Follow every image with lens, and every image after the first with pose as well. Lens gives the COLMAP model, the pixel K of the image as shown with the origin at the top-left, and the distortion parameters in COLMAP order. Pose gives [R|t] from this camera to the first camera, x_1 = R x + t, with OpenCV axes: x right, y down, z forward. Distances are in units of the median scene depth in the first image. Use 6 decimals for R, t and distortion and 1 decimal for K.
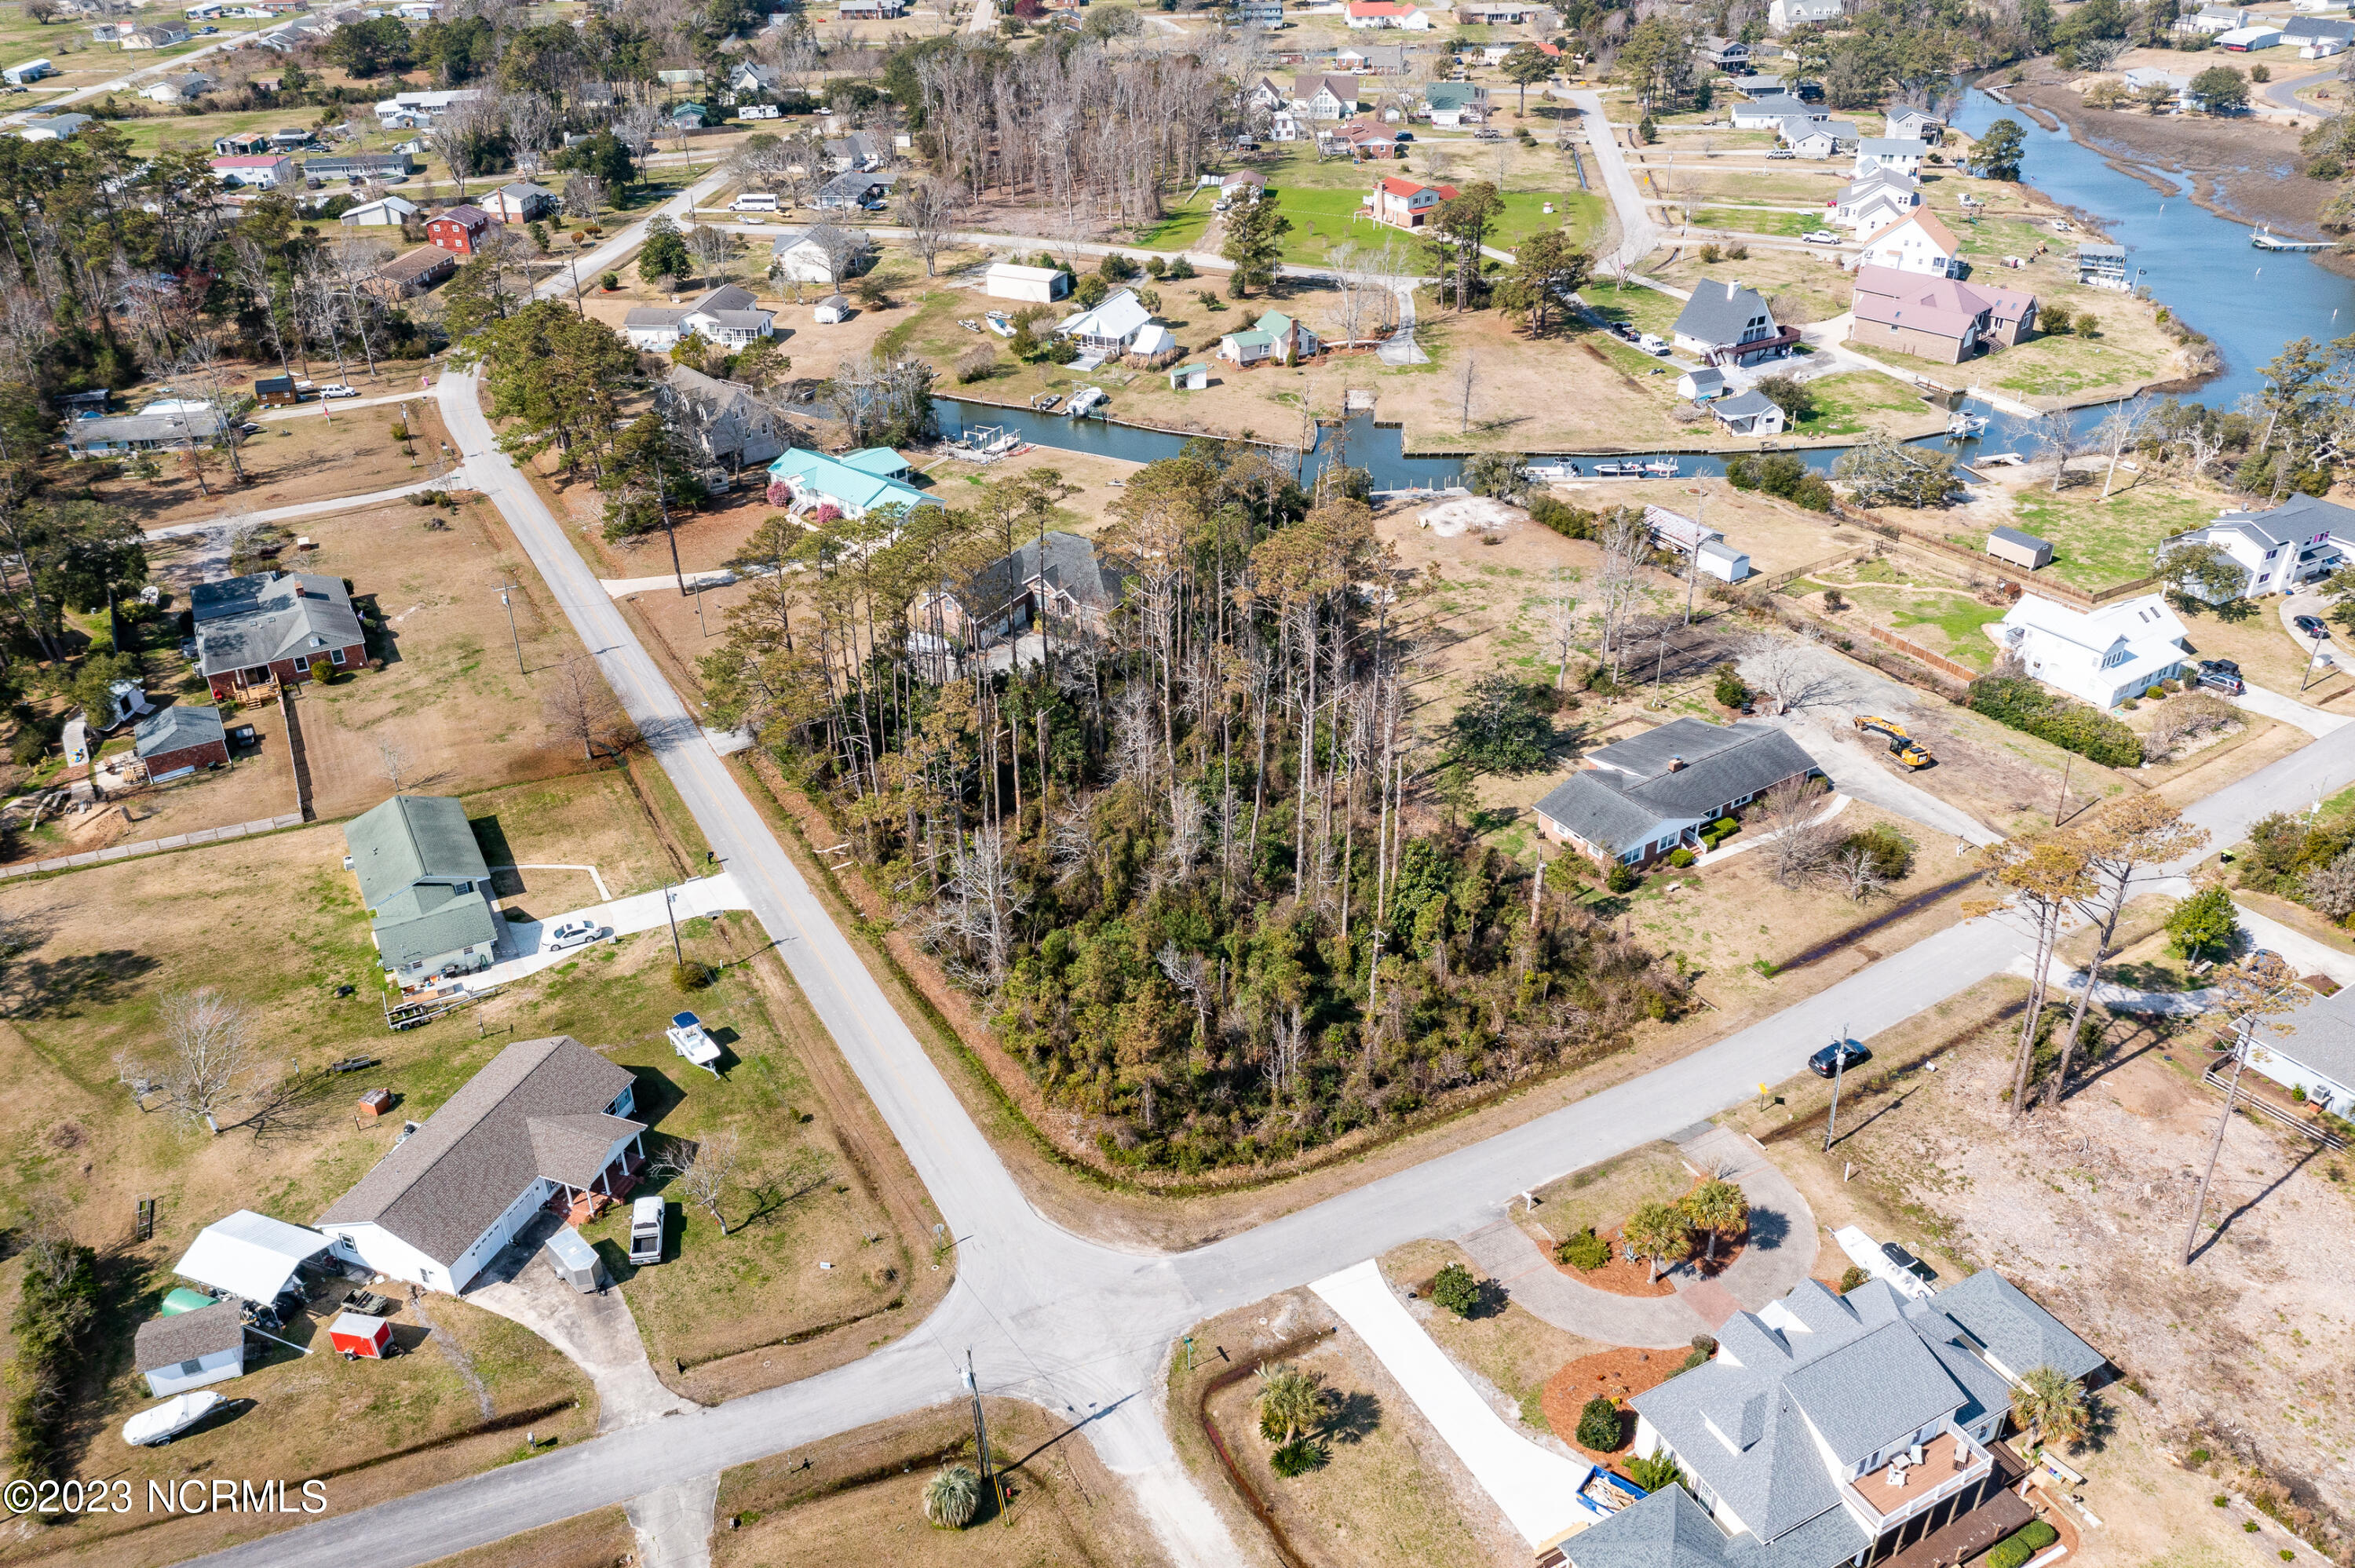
lens RADIAL K [[1868.7, 0, 1175.9], [0, 1868.7, 744.5], [0, 0, 1]] dist [-0.015086, 0.000163]
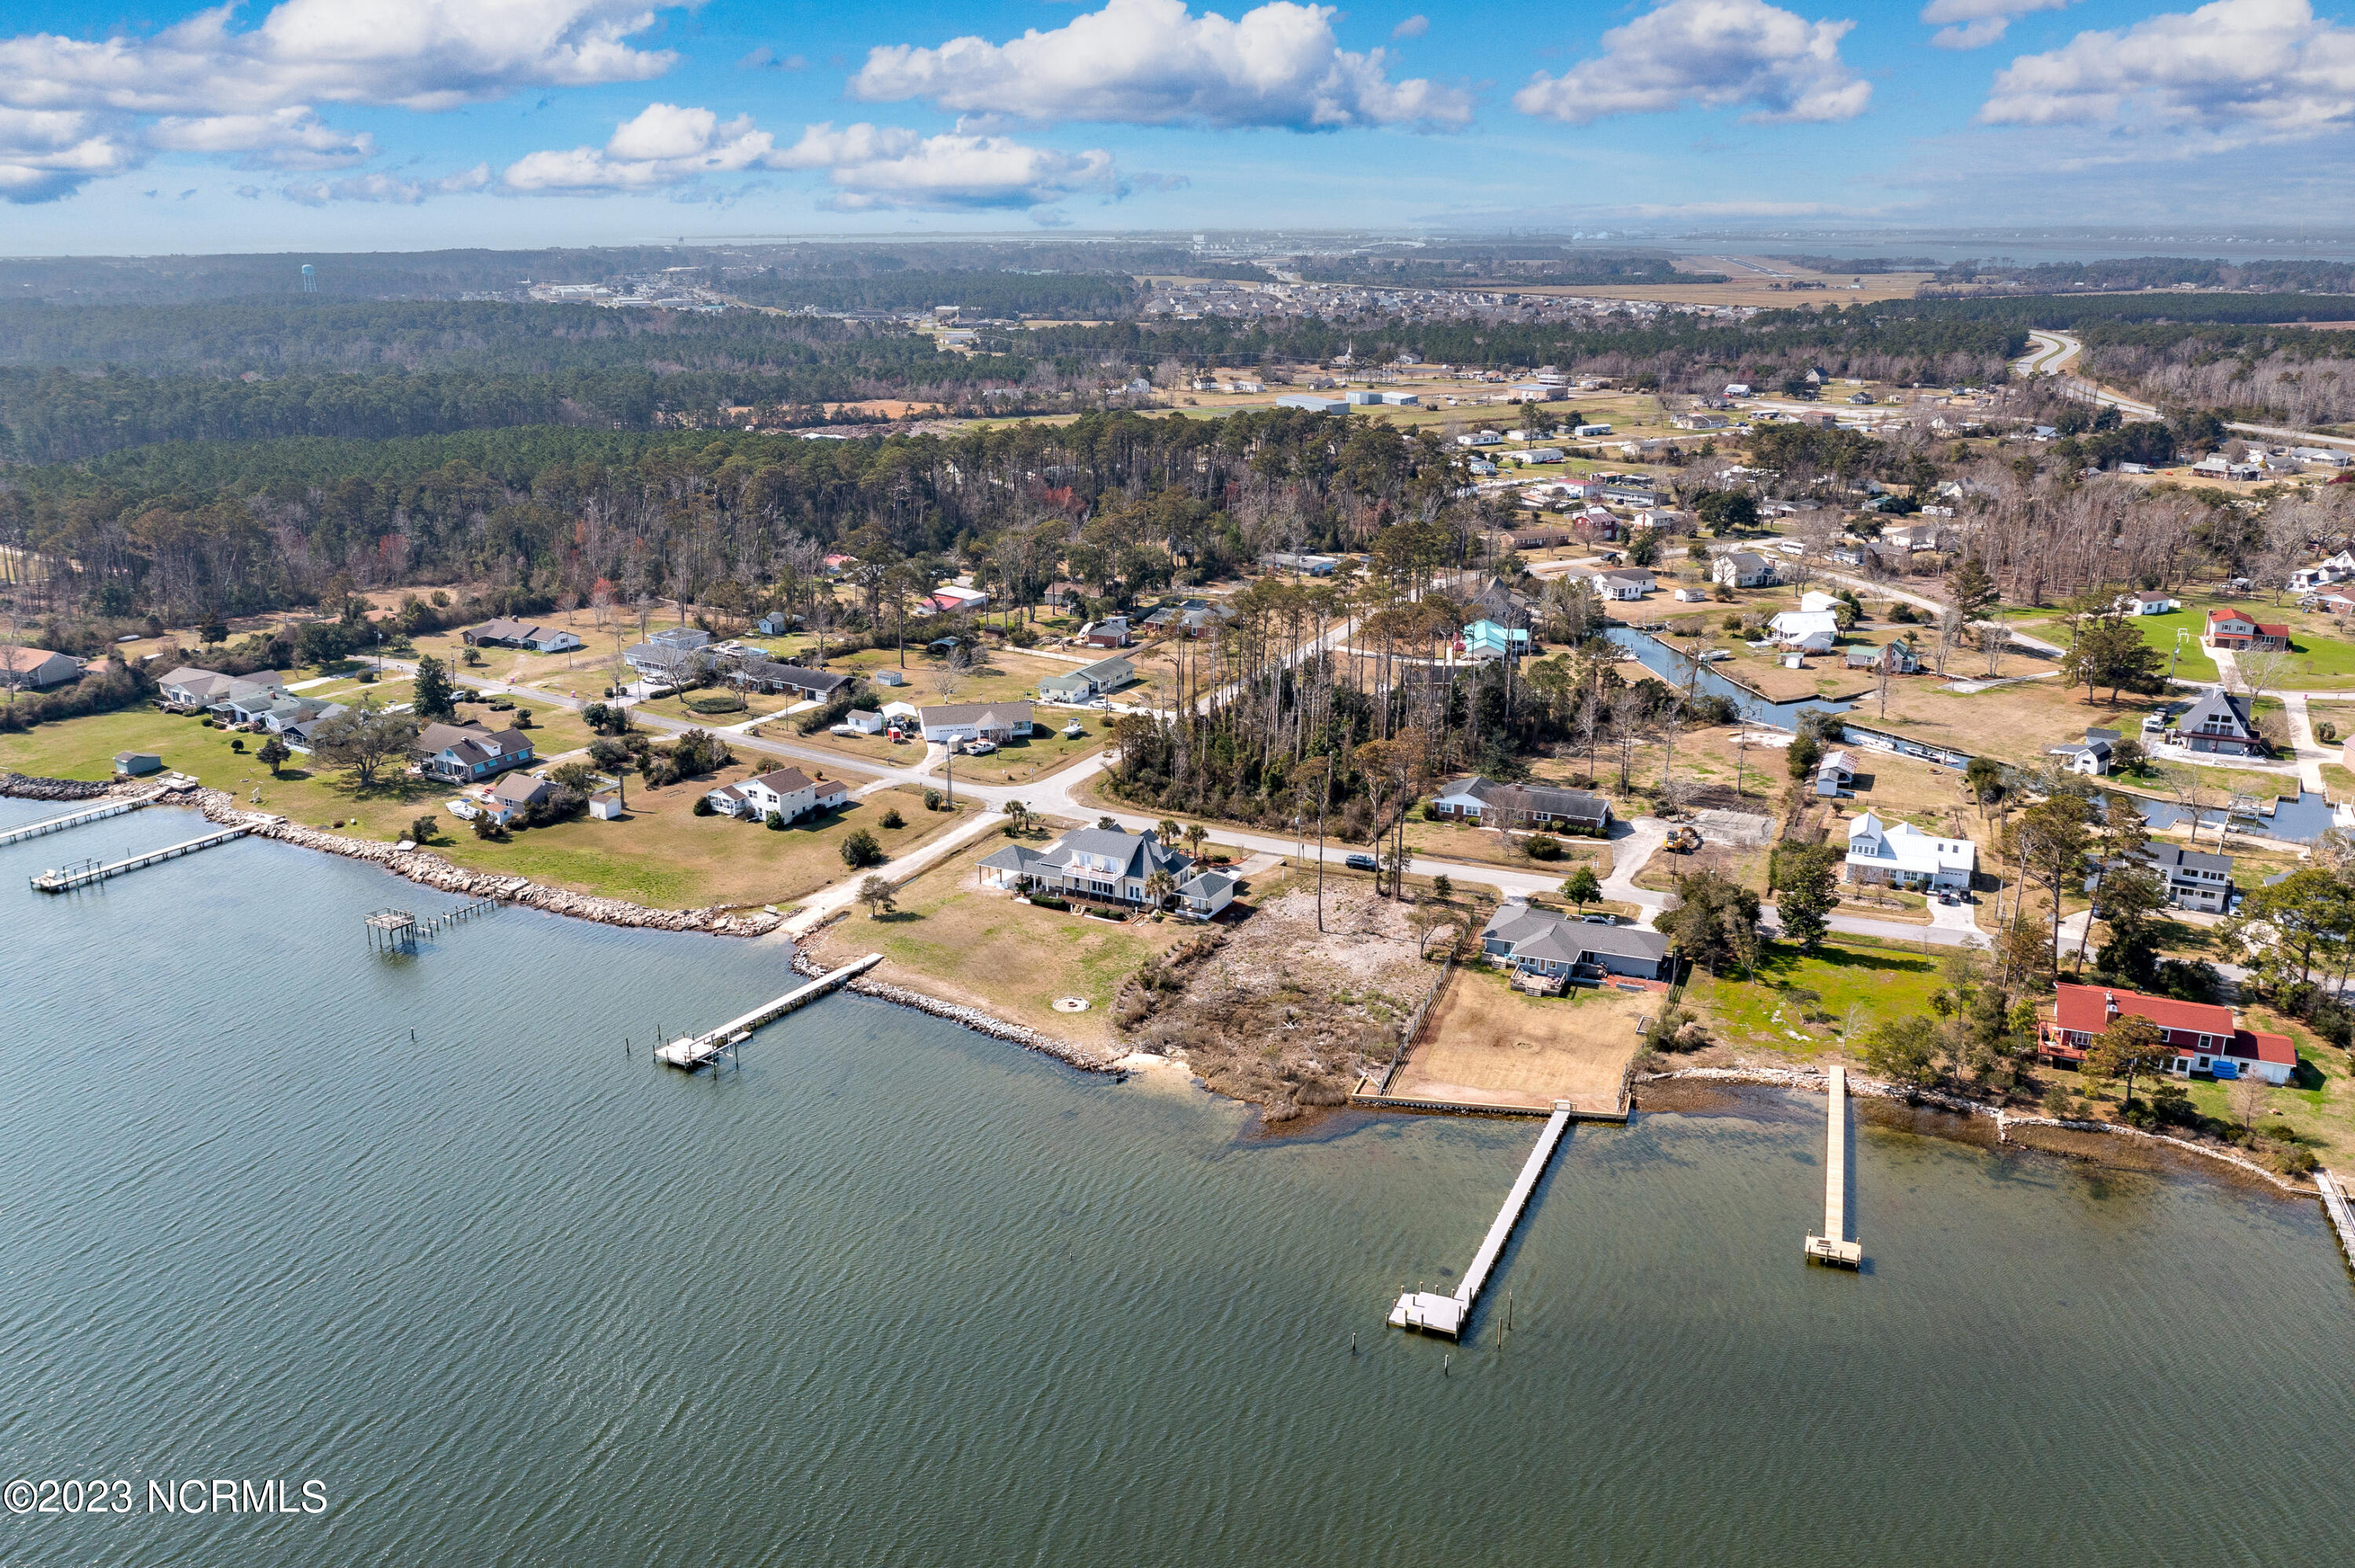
lens RADIAL K [[1875.6, 0, 1177.5], [0, 1875.6, 784.0], [0, 0, 1]] dist [-0.015700, -0.001014]
pose [[0.564142, 0.252796, -0.786027, 1.616867], [-0.410081, 0.912048, -0.000995, 0.155913], [0.716643, 0.322896, 0.618192, -0.364613]]
